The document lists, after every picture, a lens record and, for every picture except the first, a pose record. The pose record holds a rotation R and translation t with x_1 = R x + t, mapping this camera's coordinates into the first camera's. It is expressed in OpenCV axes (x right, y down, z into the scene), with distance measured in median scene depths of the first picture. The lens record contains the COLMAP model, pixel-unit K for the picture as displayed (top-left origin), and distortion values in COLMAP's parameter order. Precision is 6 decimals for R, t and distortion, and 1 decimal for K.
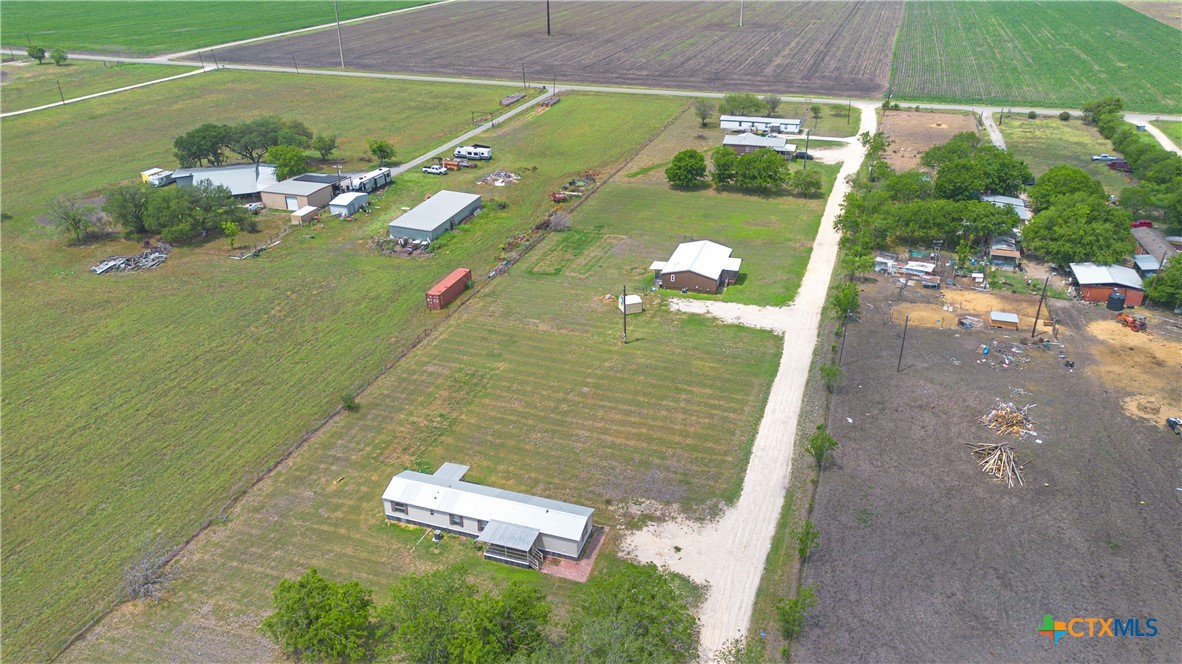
lens RADIAL K [[854.1, 0, 591.0], [0, 854.1, 332.0], [0, 0, 1]] dist [0.065996, -0.079539]
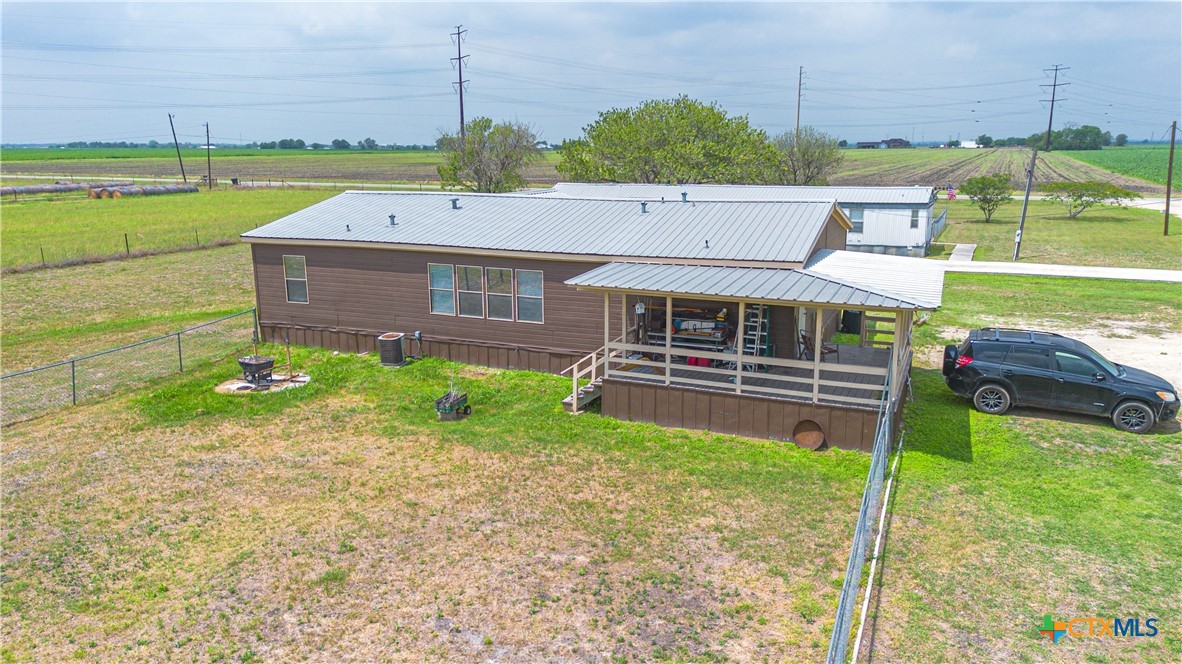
lens RADIAL K [[854.1, 0, 591.0], [0, 854.1, 332.0], [0, 0, 1]] dist [0.065996, -0.079539]
pose [[0.993782, 0.026036, -0.108257, 0.185223], [-0.050889, 0.970993, -0.233630, -0.163369], [0.099034, 0.237686, 0.966280, 0.795919]]
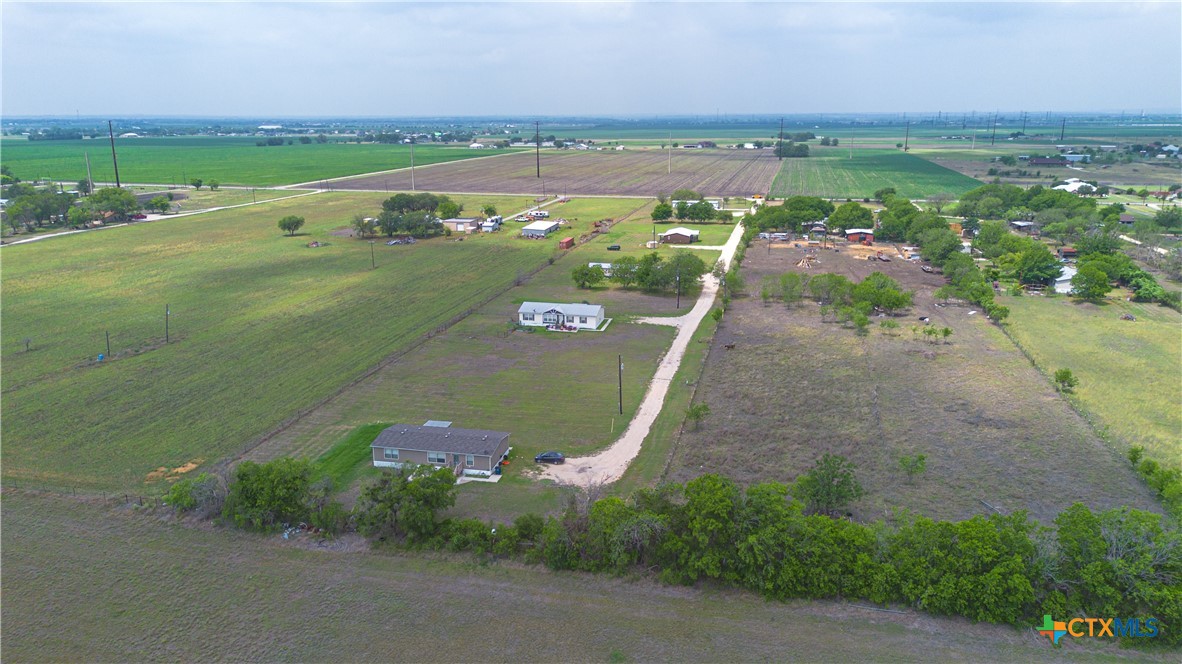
lens RADIAL K [[854.1, 0, 591.0], [0, 854.1, 332.0], [0, 0, 1]] dist [0.065996, -0.079539]
pose [[0.995386, -0.022541, 0.093265, -0.174785], [0.040885, 0.978997, -0.199734, 0.337393], [-0.086803, 0.202626, 0.975401, -0.594476]]
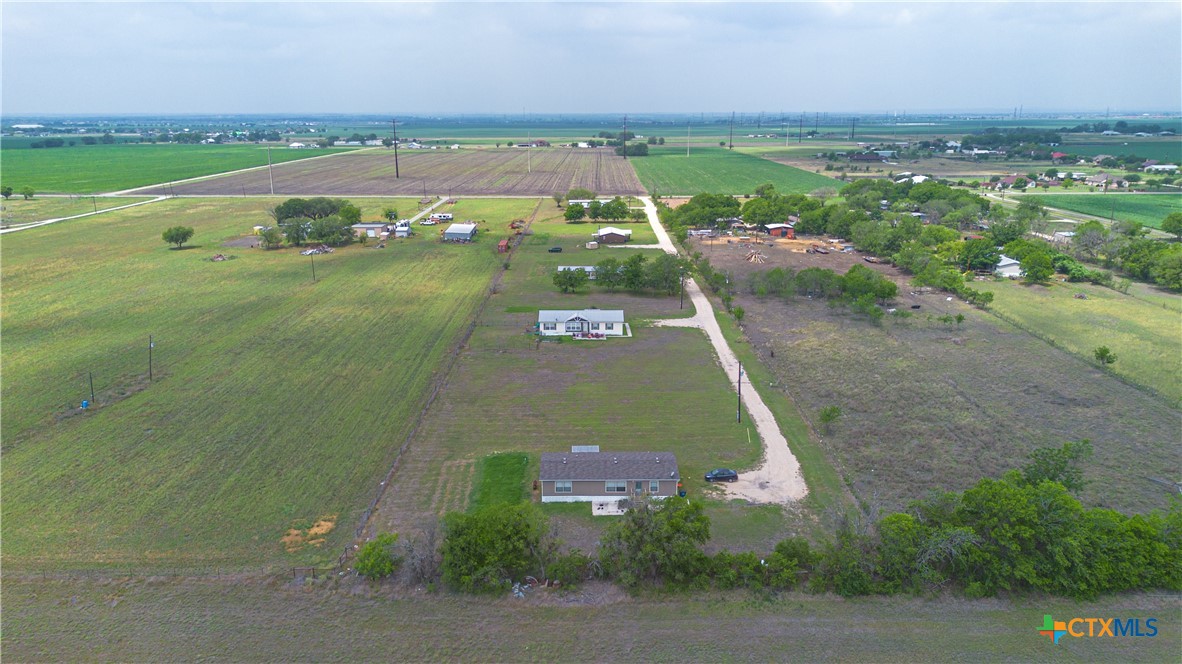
lens RADIAL K [[854.4, 0, 597.1], [0, 854.4, 330.8], [0, 0, 1]] dist [0.067316, -0.082427]
pose [[0.944925, -0.078271, 0.317790, -0.349227], [0.140858, 0.973712, -0.179007, 0.308009], [-0.295425, 0.213912, 0.931110, -0.529968]]
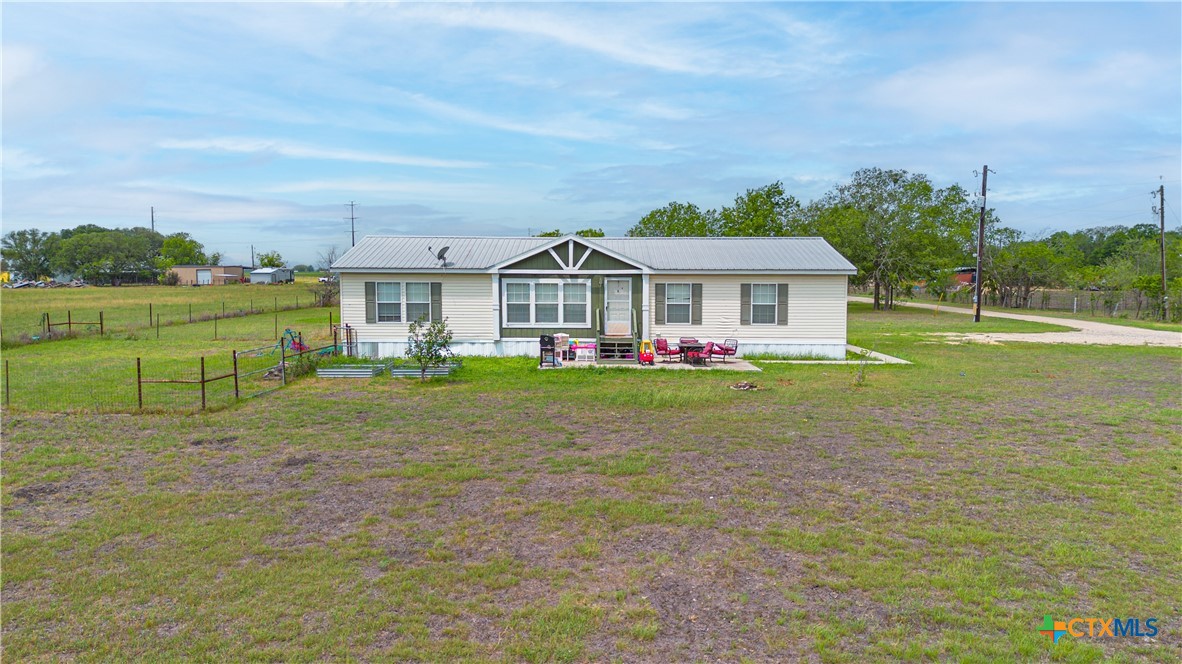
lens RADIAL K [[854.1, 0, 591.0], [0, 854.1, 332.0], [0, 0, 1]] dist [0.065996, -0.079539]
pose [[0.950447, -0.014378, 0.310555, -0.171206], [0.129614, 0.926298, -0.353796, 0.220000], [-0.282580, 0.376517, 0.882261, 0.036772]]
